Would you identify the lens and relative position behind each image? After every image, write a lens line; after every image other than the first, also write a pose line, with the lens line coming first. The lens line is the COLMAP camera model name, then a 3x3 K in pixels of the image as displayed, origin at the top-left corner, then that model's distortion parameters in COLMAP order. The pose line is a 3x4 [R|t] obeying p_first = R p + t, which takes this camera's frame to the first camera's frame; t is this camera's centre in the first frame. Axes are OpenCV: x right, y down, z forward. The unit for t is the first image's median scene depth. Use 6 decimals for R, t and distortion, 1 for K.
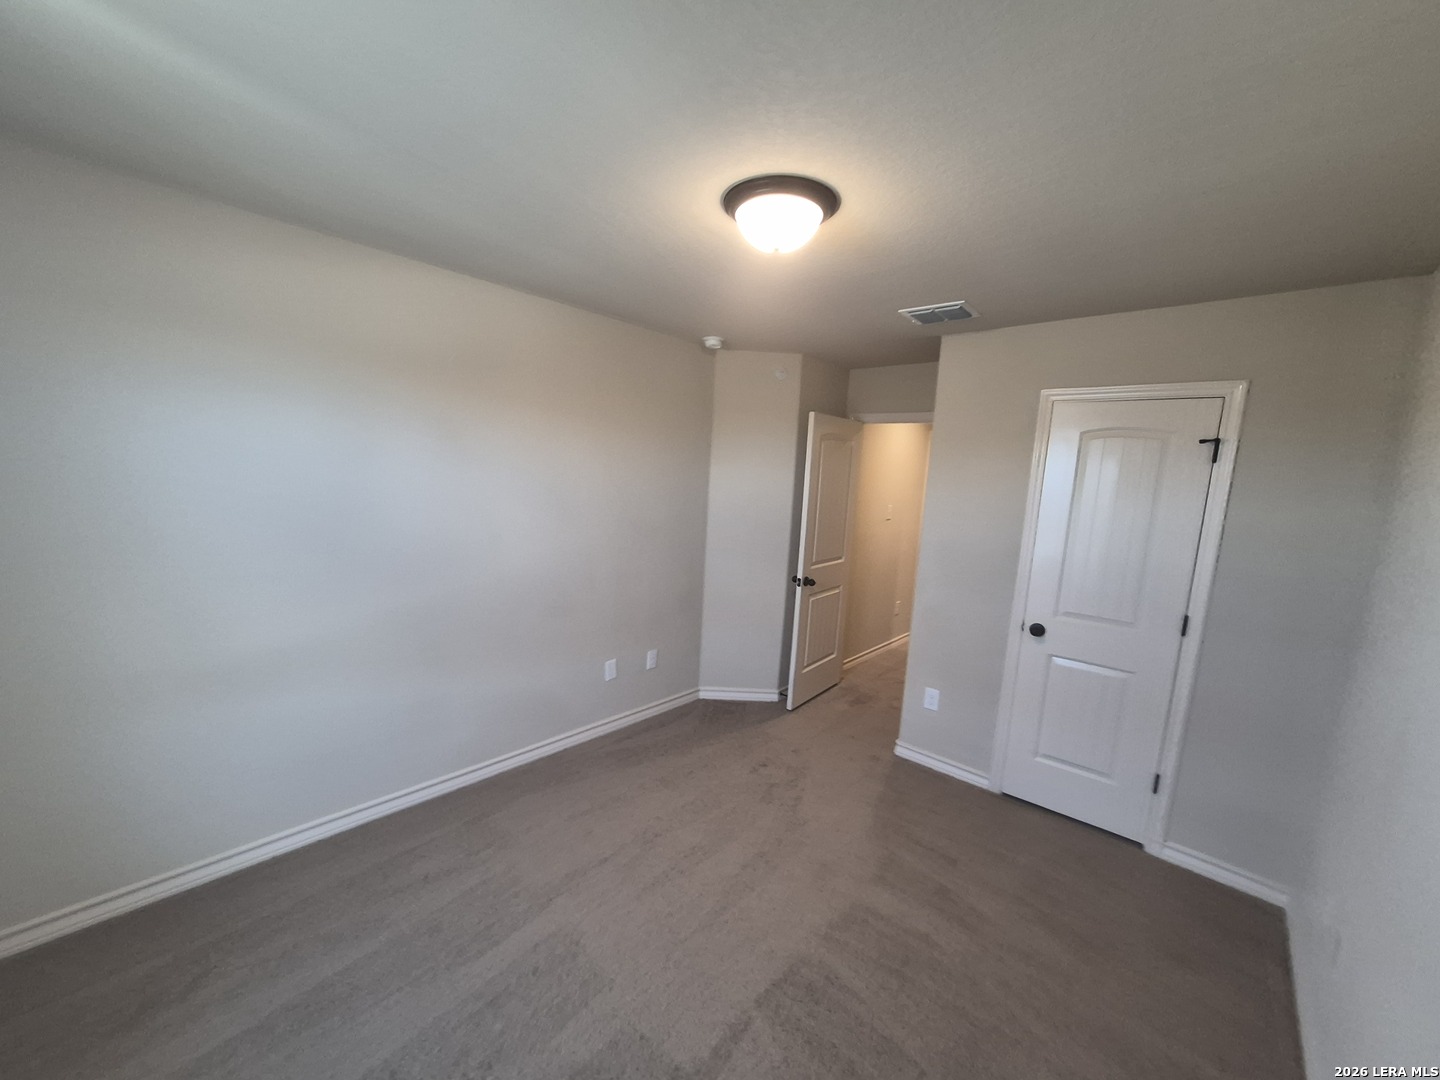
lens RADIAL K [[569.0, 0, 711.9], [0, 569.0, 548.3], [0, 0, 1]] dist [0.010440, 0.000064]
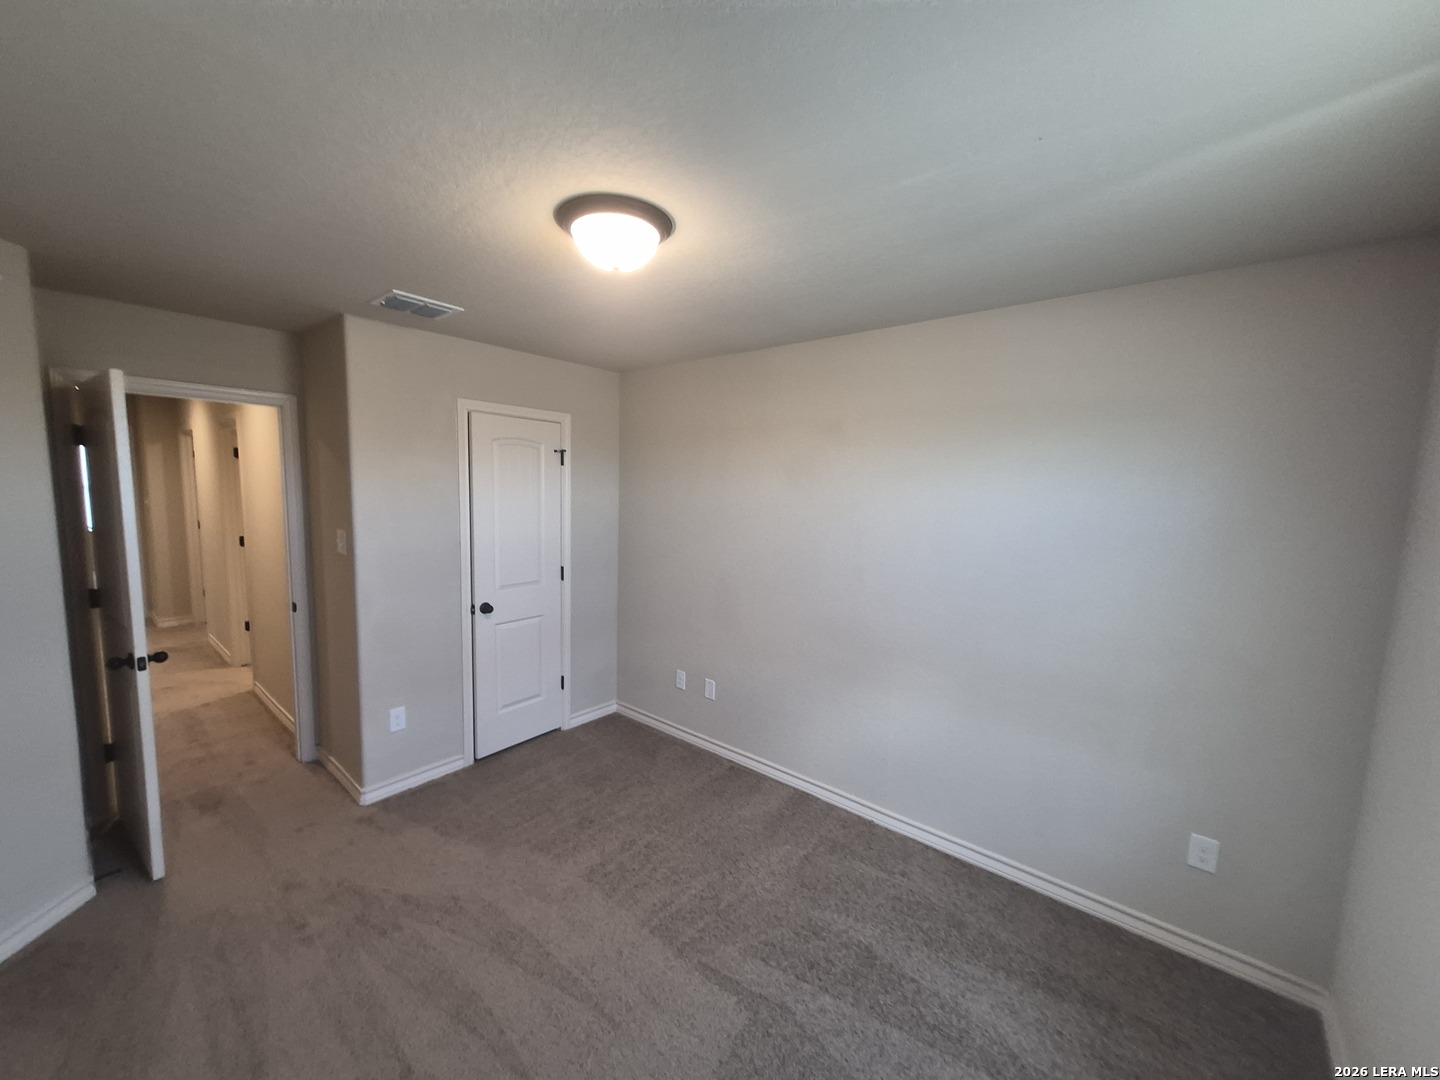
lens RADIAL K [[569.0, 0, 715.6], [0, 569.0, 543.5], [0, 0, 1]] dist [0.010440, 0.000064]
pose [[-0.030400, -0.157300, 0.987083, -0.592773], [0.114454, 0.980496, 0.159775, -0.121840], [-0.992963, 0.117832, -0.011803, 0.554898]]
